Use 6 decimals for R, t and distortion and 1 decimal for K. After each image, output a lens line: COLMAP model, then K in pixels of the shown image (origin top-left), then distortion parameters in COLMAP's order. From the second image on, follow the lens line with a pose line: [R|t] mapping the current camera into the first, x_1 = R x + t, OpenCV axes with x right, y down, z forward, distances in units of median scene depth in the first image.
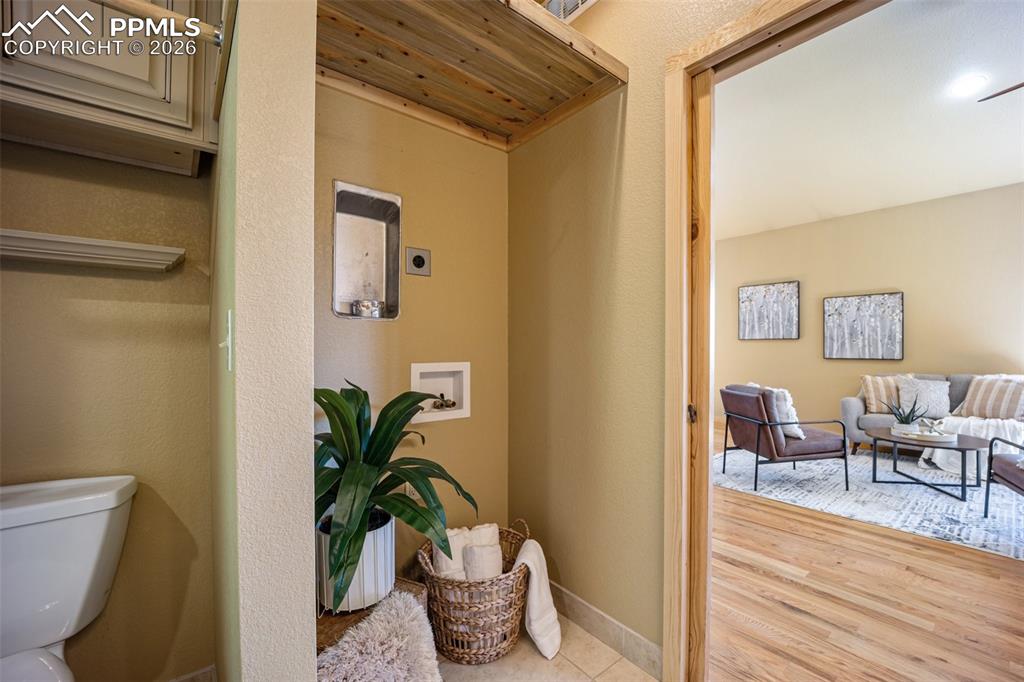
lens RADIAL K [[421.5, 0, 518.8], [0, 421.5, 350.9], [0, 0, 1]] dist [-0.022074, 0.000850]
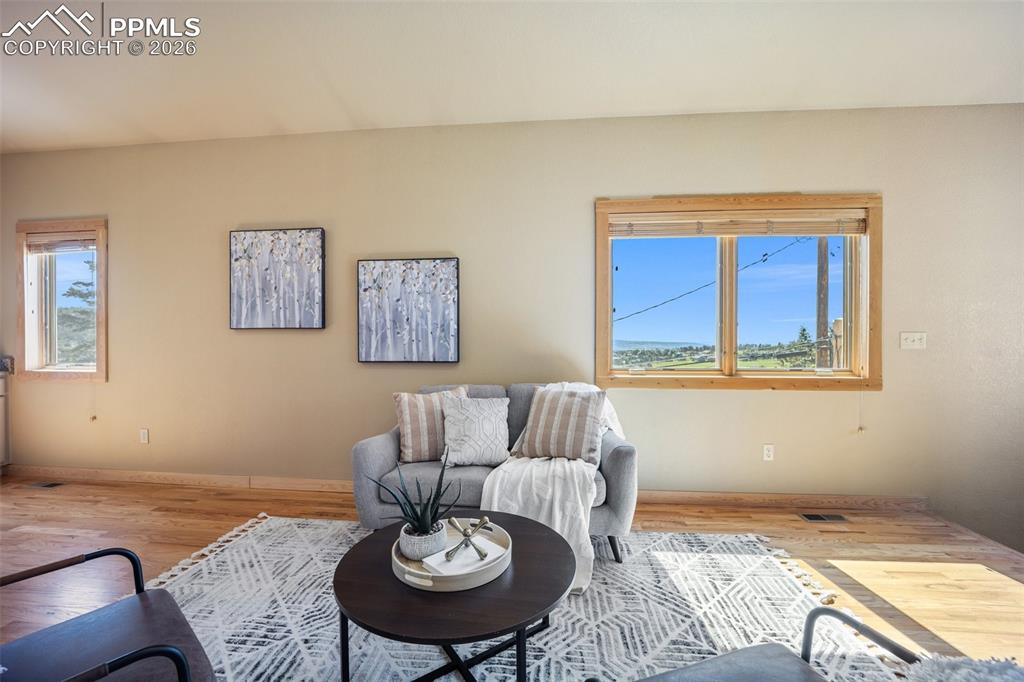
lens RADIAL K [[421.5, 0, 513.6], [0, 421.5, 344.2], [0, 0, 1]] dist [-0.022074, 0.000850]
pose [[0.705947, -0.003887, 0.708254, 0.520861], [0.005374, 0.999986, 0.000132, -0.006756], [-0.708244, 0.003713, 0.705958, 0.471635]]
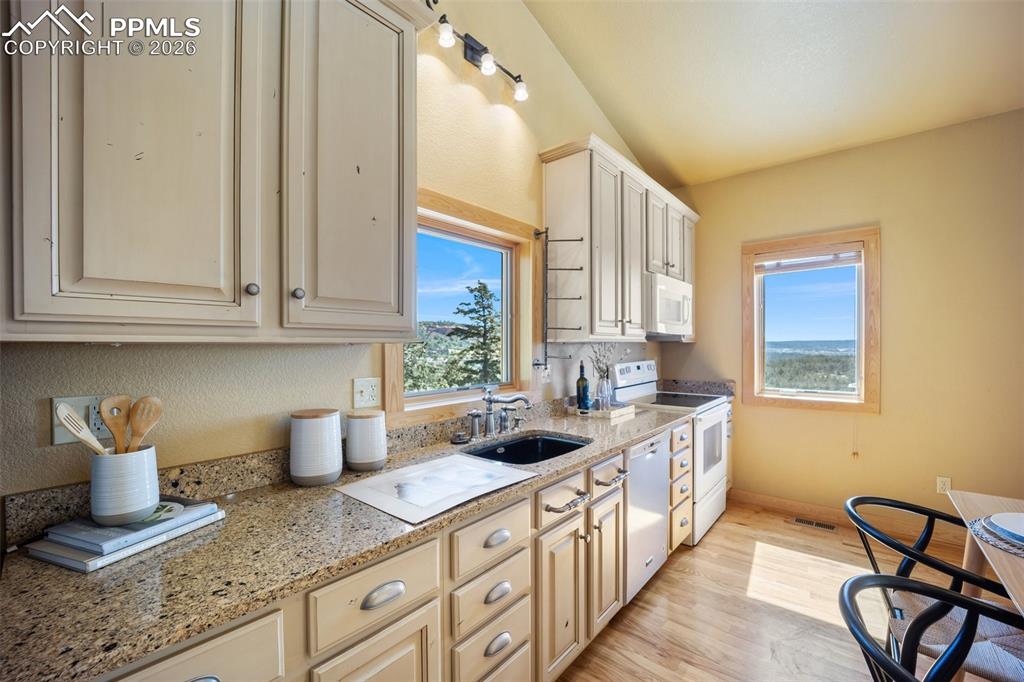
lens RADIAL K [[421.5, 0, 522.4], [0, 421.5, 348.7], [0, 0, 1]] dist [-0.022074, 0.000850]
pose [[0.980507, -0.010638, 0.196195, -0.123409], [0.010696, 0.999943, 0.000766, -0.051061], [-0.196192, 0.001347, 0.980565, 0.981385]]
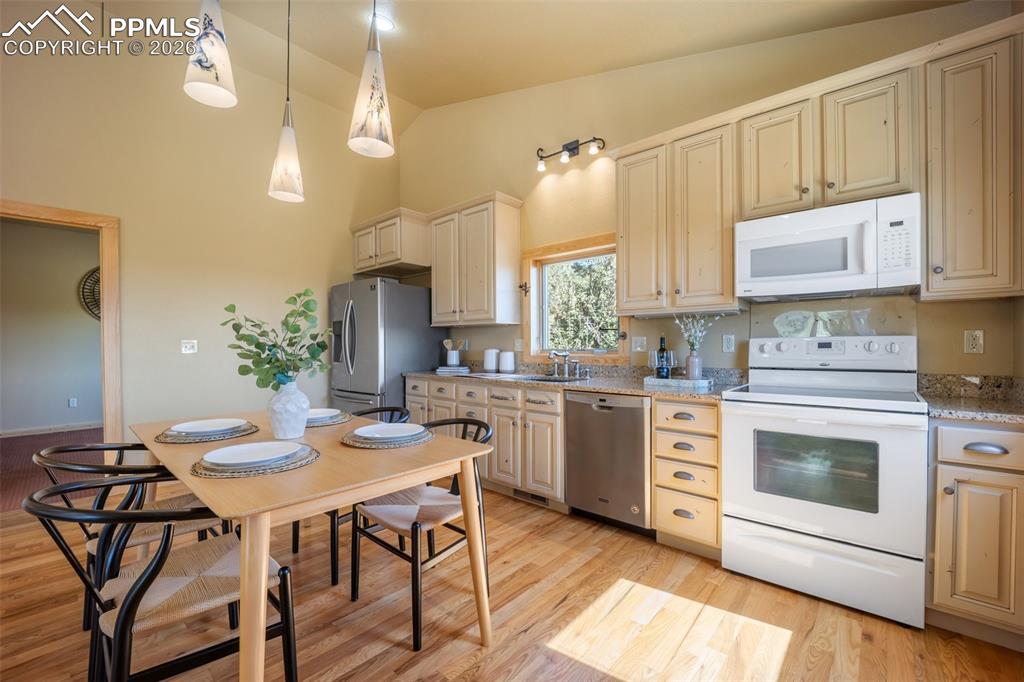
lens RADIAL K [[421.5, 0, 512.1], [0, 421.5, 348.3], [0, 0, 1]] dist [-0.022074, 0.000850]
pose [[0.151987, 0.003609, -0.988376, 0.633106], [-0.007391, 0.999970, 0.002515, -0.011963], [0.988355, 0.006922, 0.152010, 1.206626]]
